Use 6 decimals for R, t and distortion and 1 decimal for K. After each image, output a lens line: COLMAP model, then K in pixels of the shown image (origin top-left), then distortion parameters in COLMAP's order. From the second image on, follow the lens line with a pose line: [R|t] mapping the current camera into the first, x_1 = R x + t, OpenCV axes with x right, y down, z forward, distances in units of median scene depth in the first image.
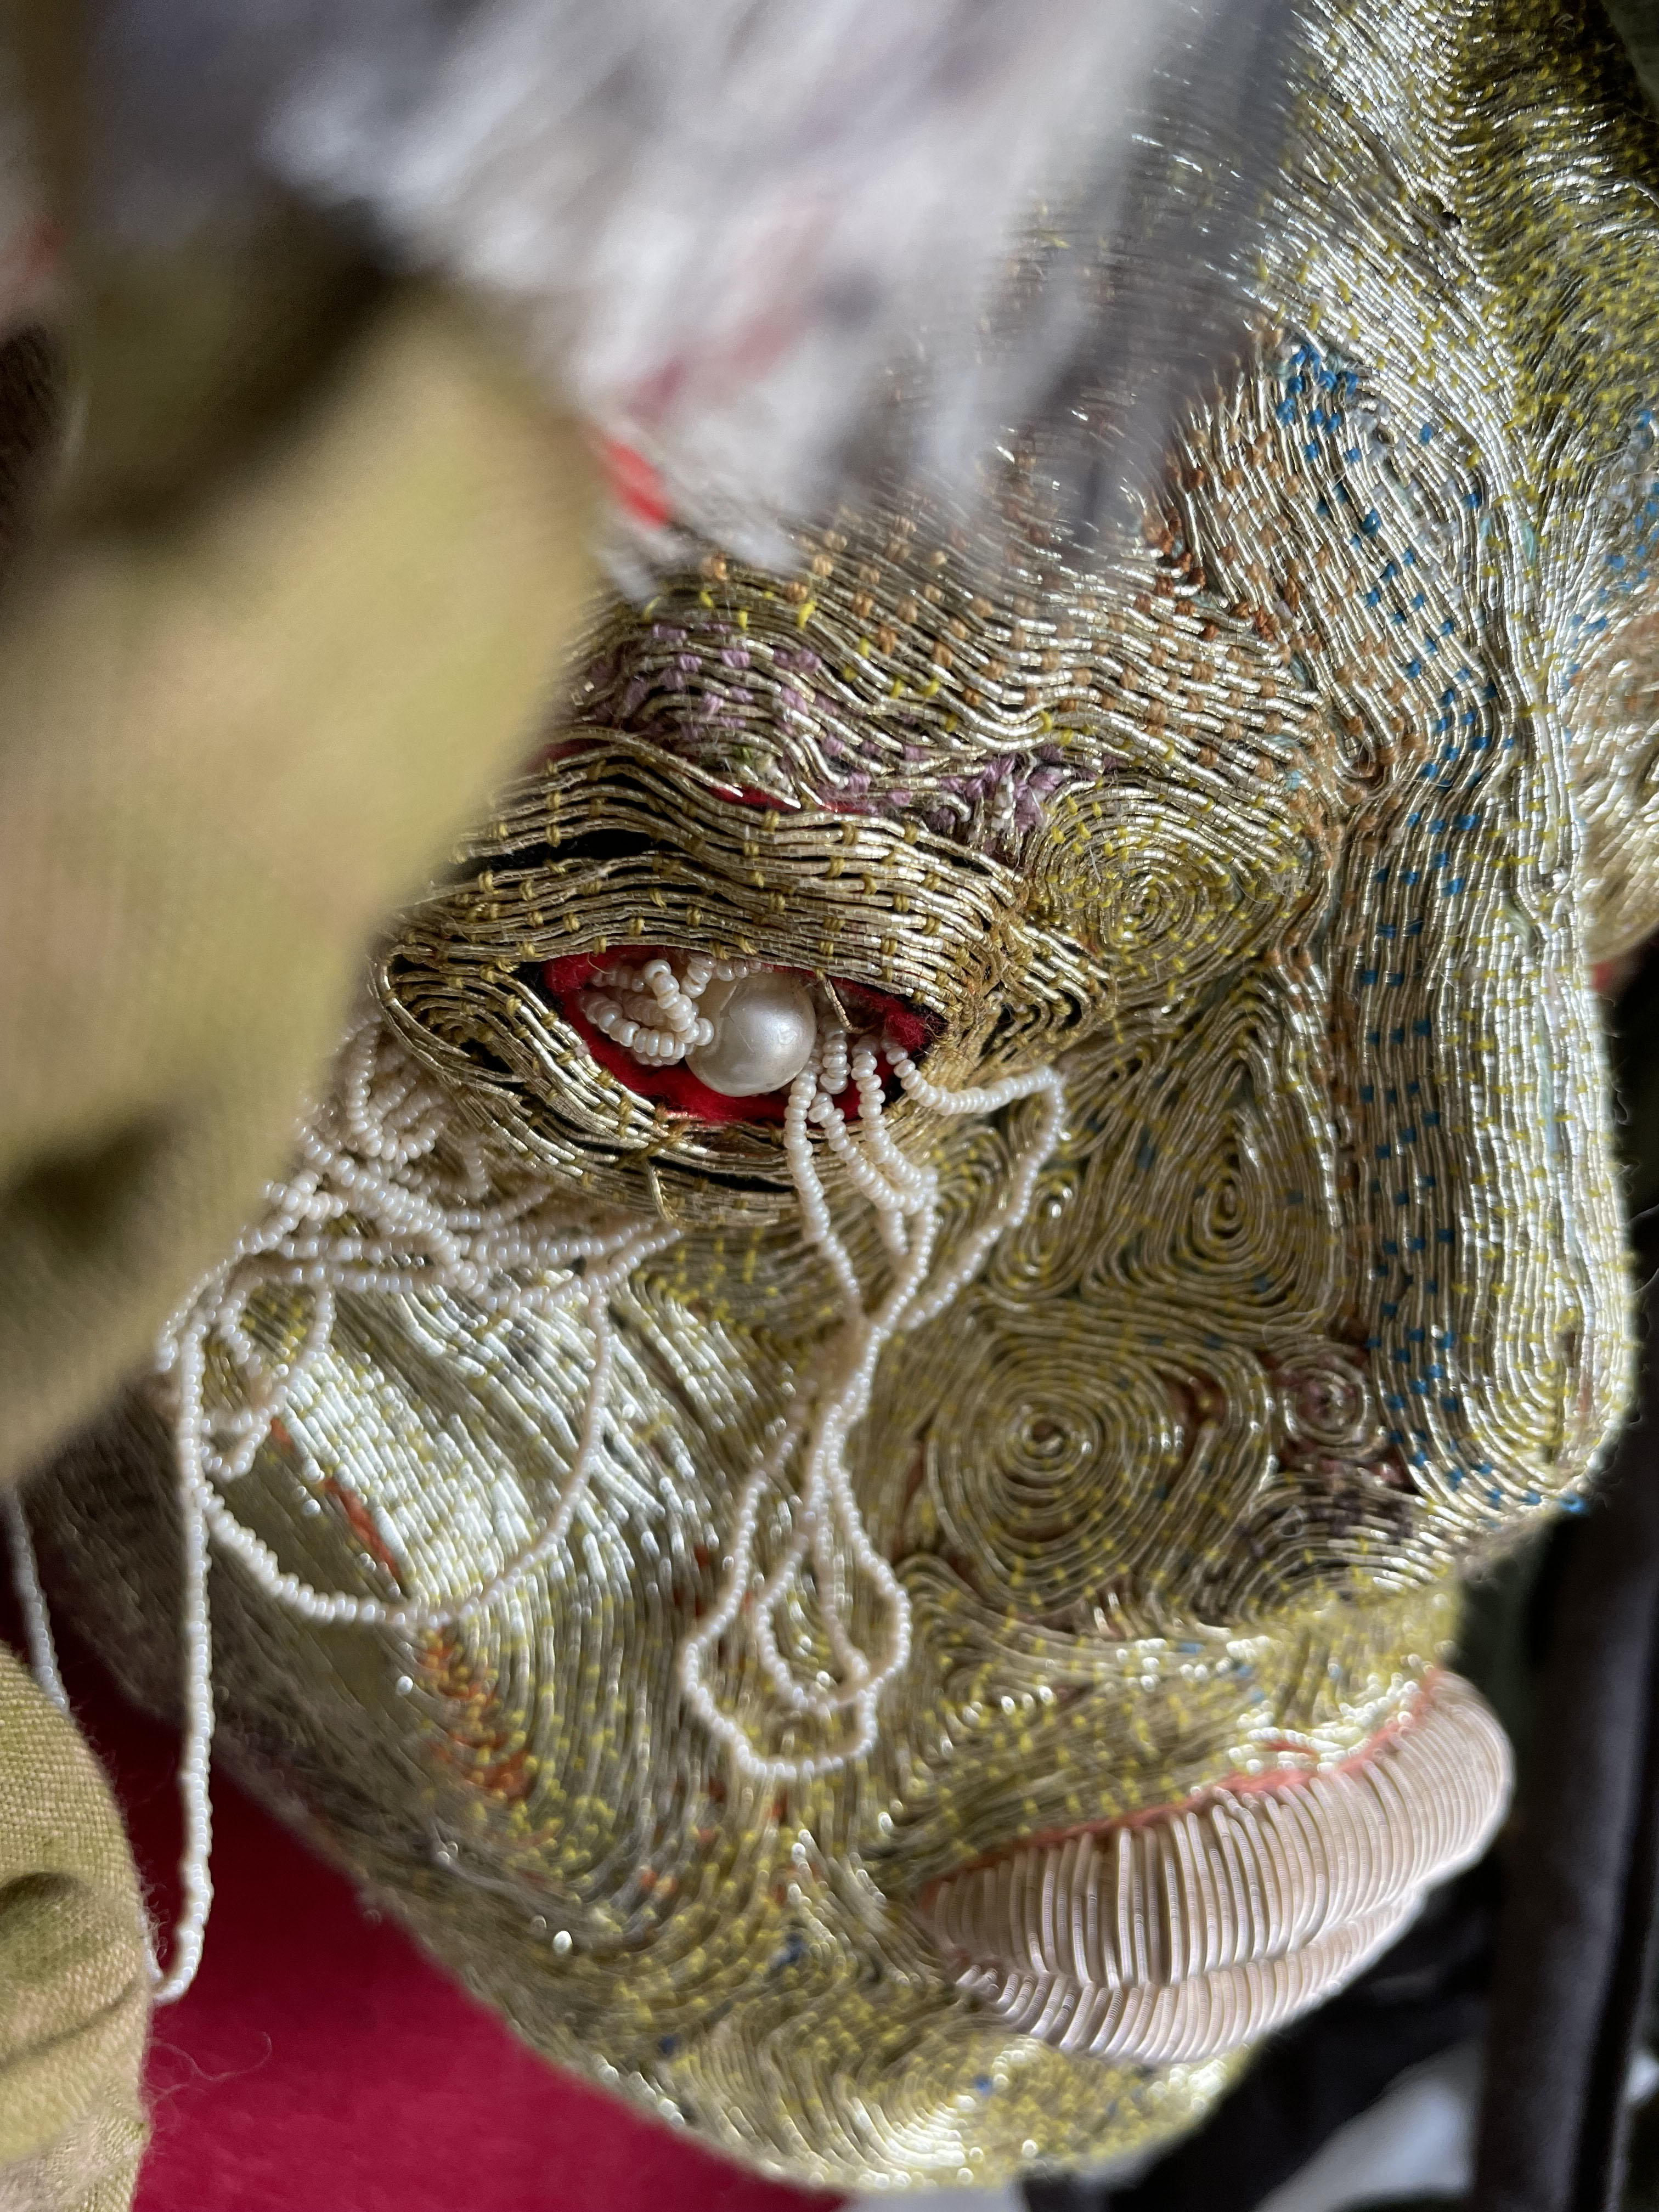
lens RADIAL K [[1715.4, 0, 821.0], [0, 1715.4, 1055.3], [0, 0, 1]] dist [0.042801, -0.097348]
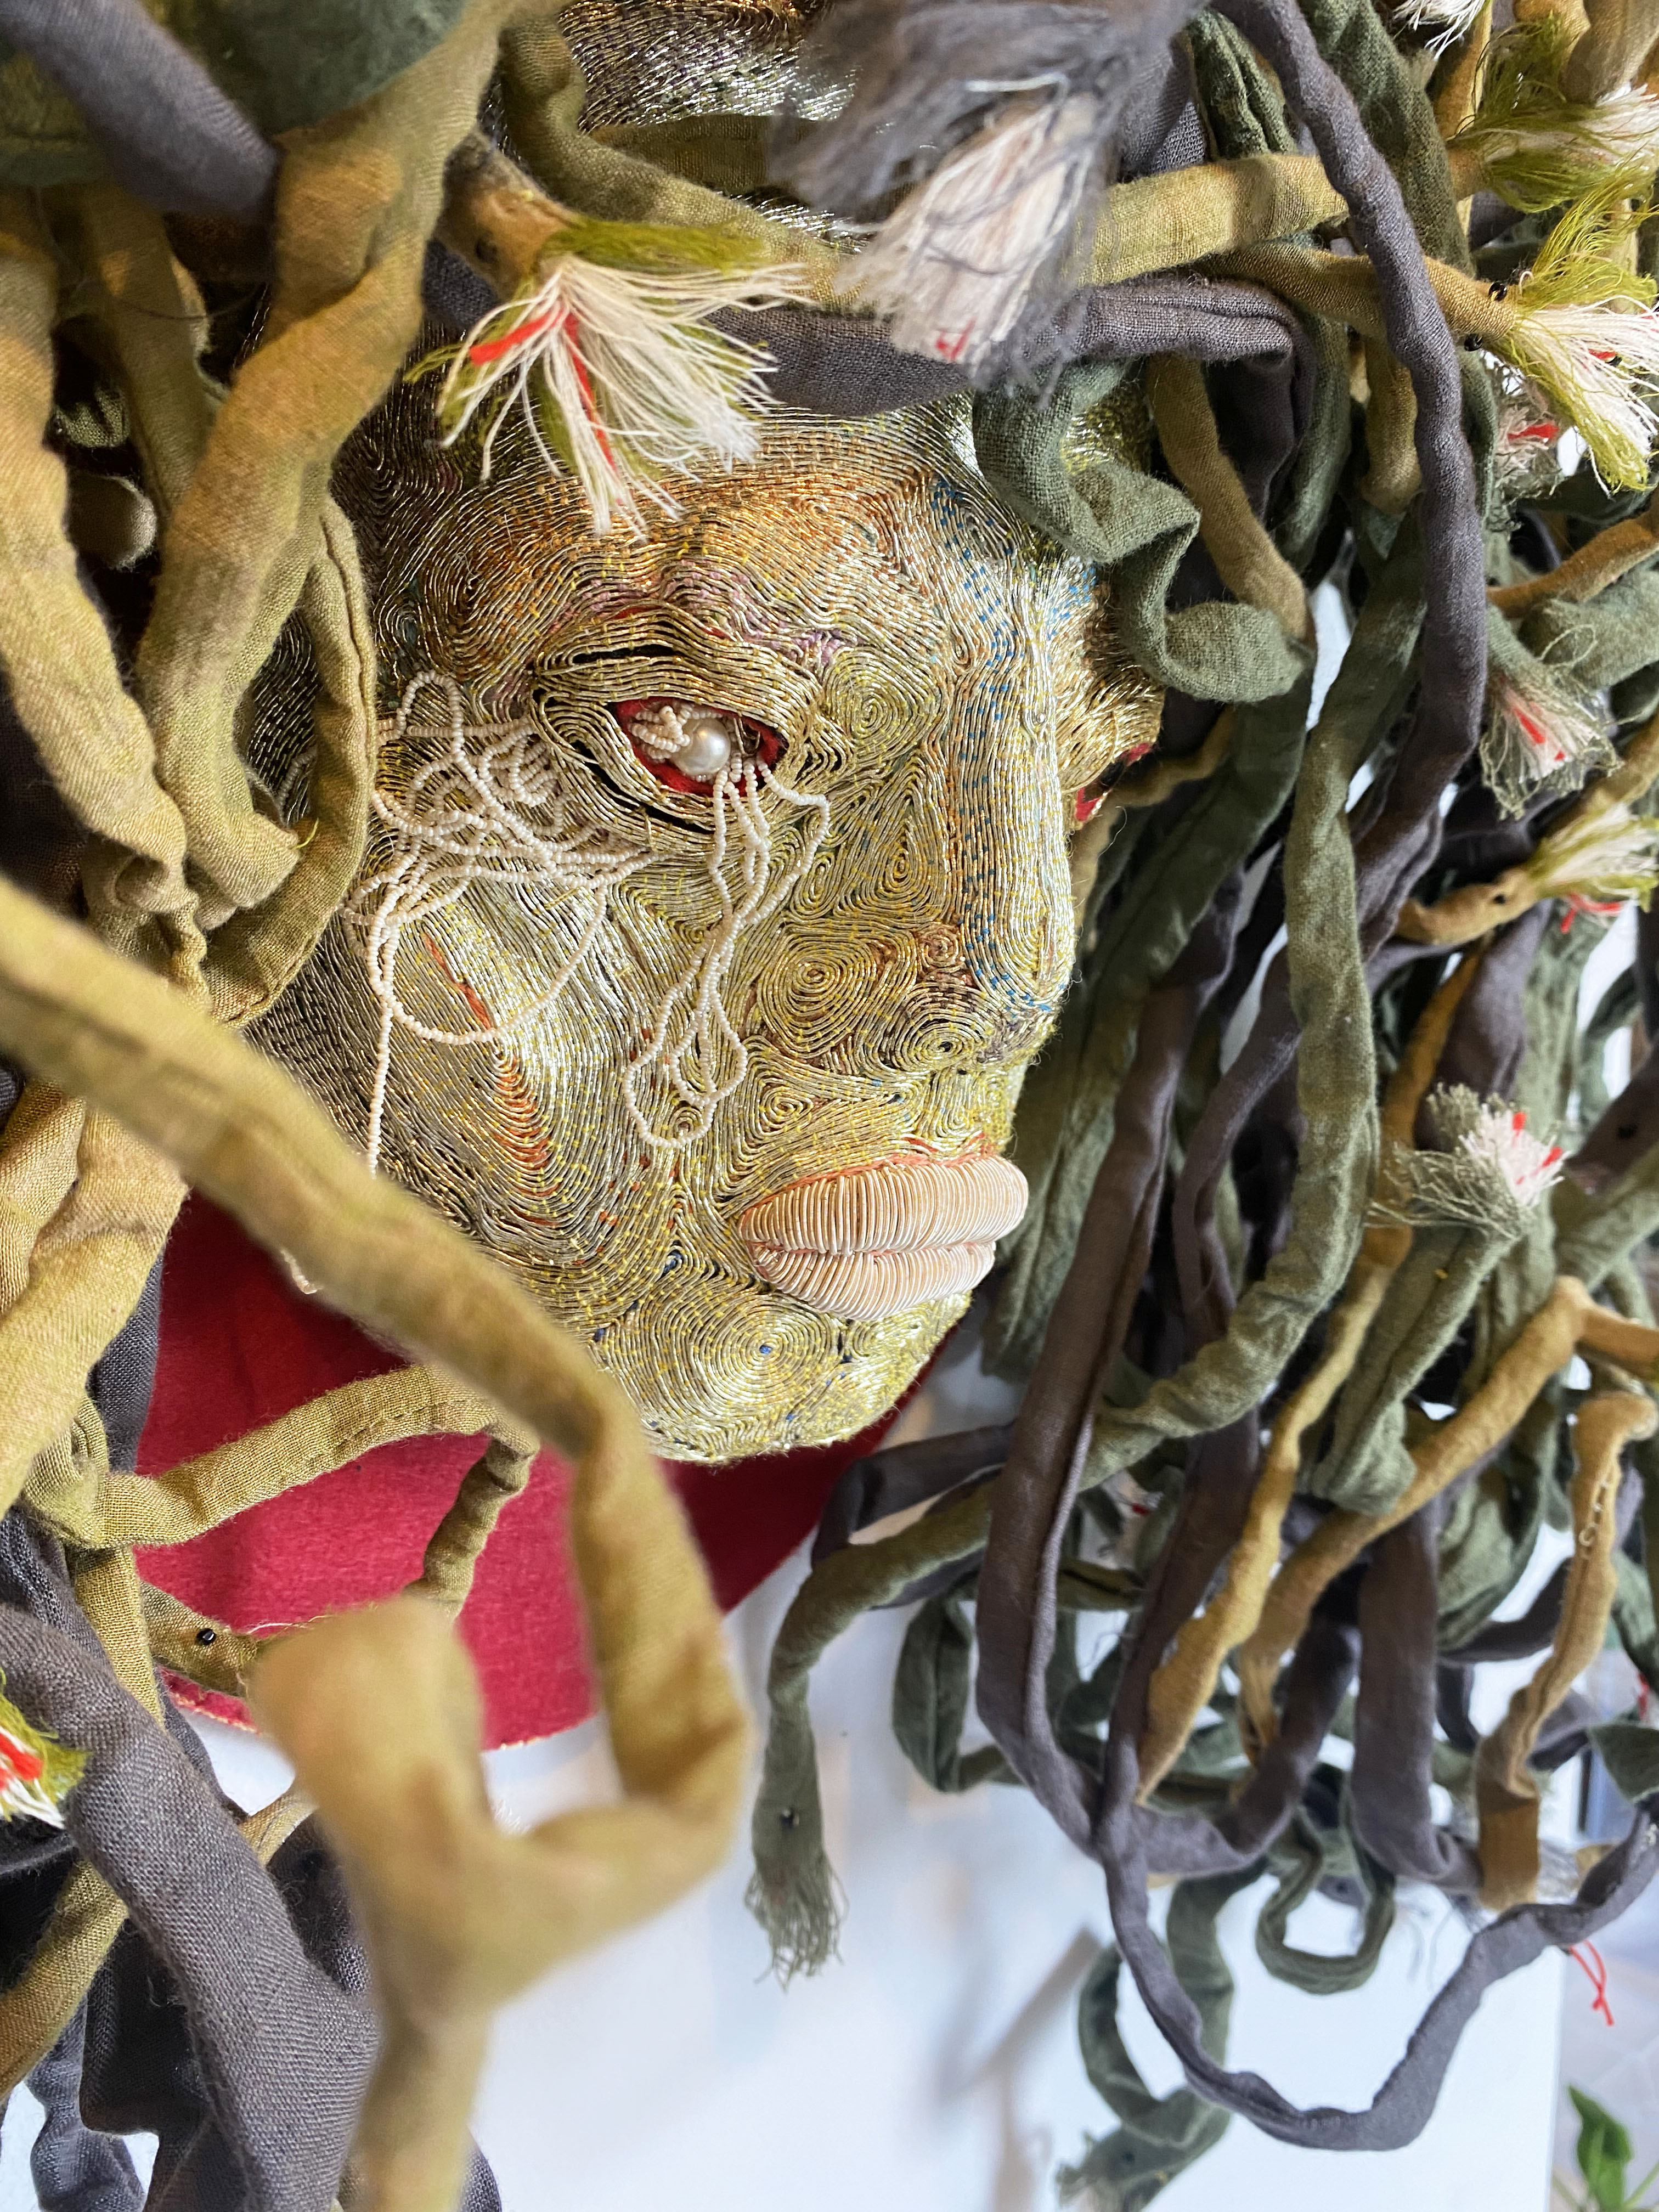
lens RADIAL K [[1701.0, 0, 844.9], [0, 1701.0, 1119.3], [0, 0, 1]] dist [0.068862, -0.061871]
pose [[0.979939, 0.042003, 0.194819, -0.262958], [-0.033365, 0.998318, -0.047415, 0.554008], [-0.196483, 0.039964, 0.979692, -1.189686]]
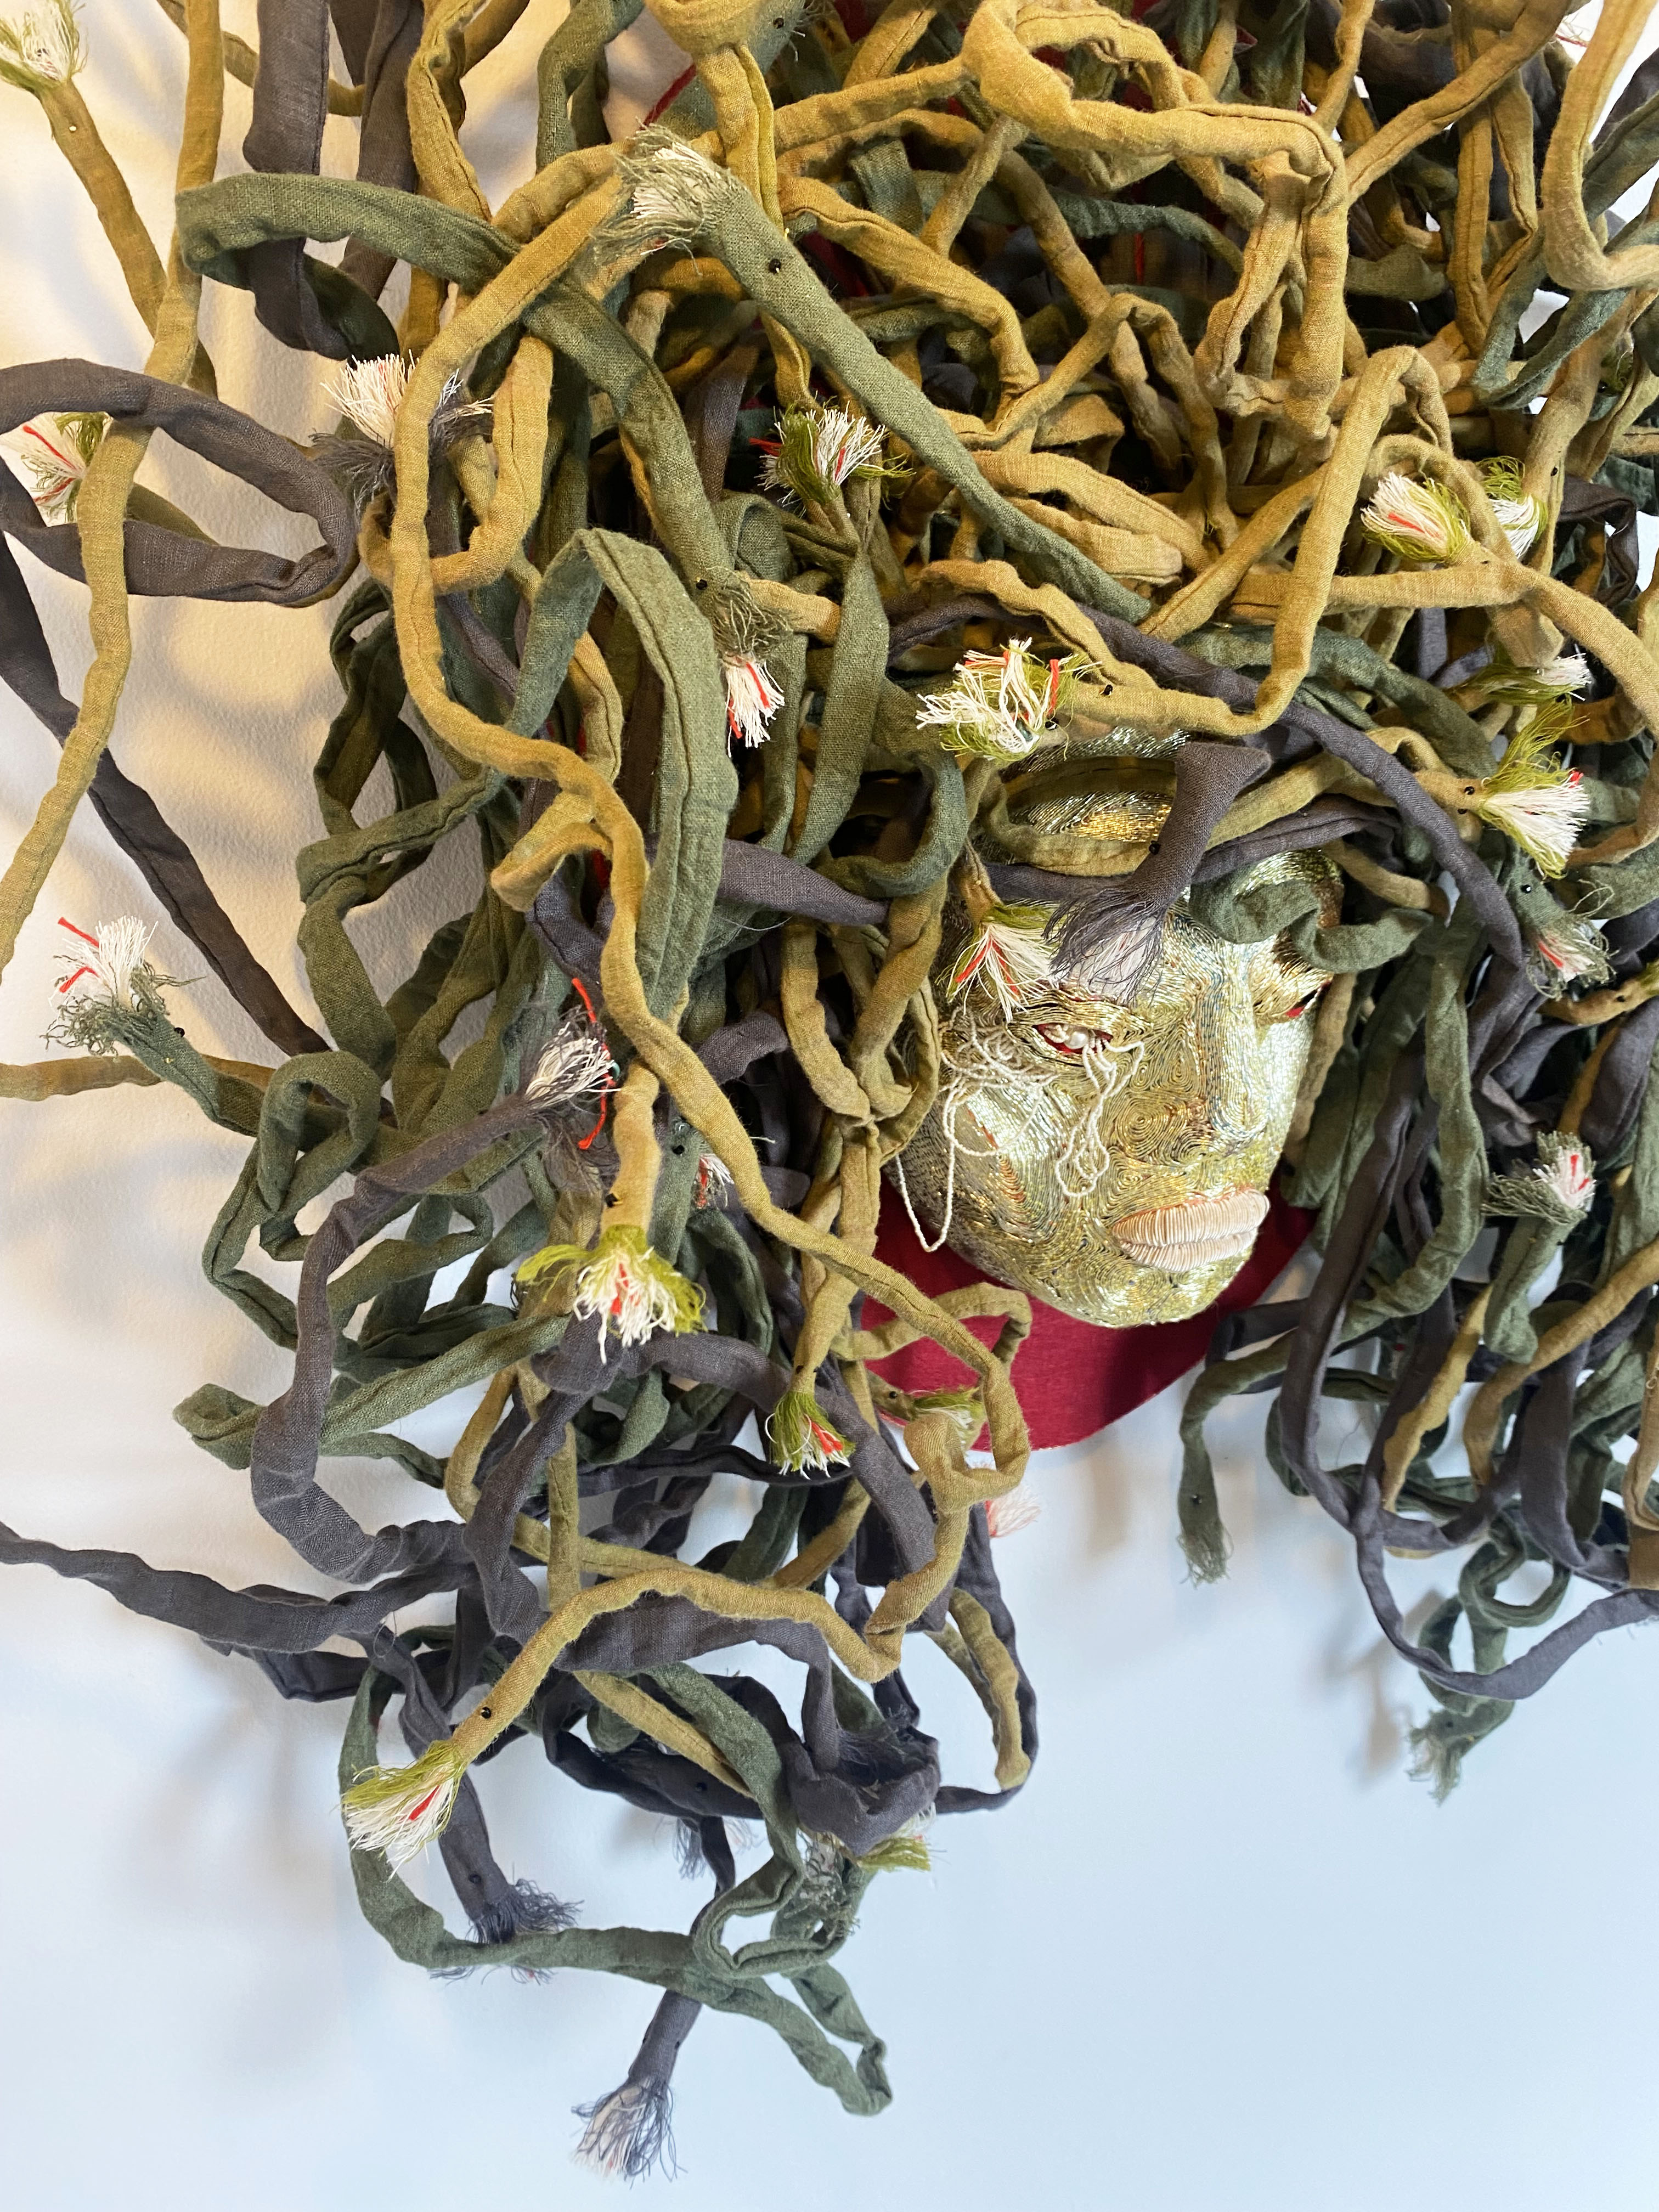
lens RADIAL K [[1701.0, 0, 836.3], [0, 1701.0, 1091.0], [0, 0, 1]] dist [0.068862, -0.061871]
pose [[0.983635, 0.013115, -0.179697, 0.165791], [0.005540, 0.994674, 0.102918, -0.366670], [0.180090, -0.102229, 0.978323, -4.002354]]
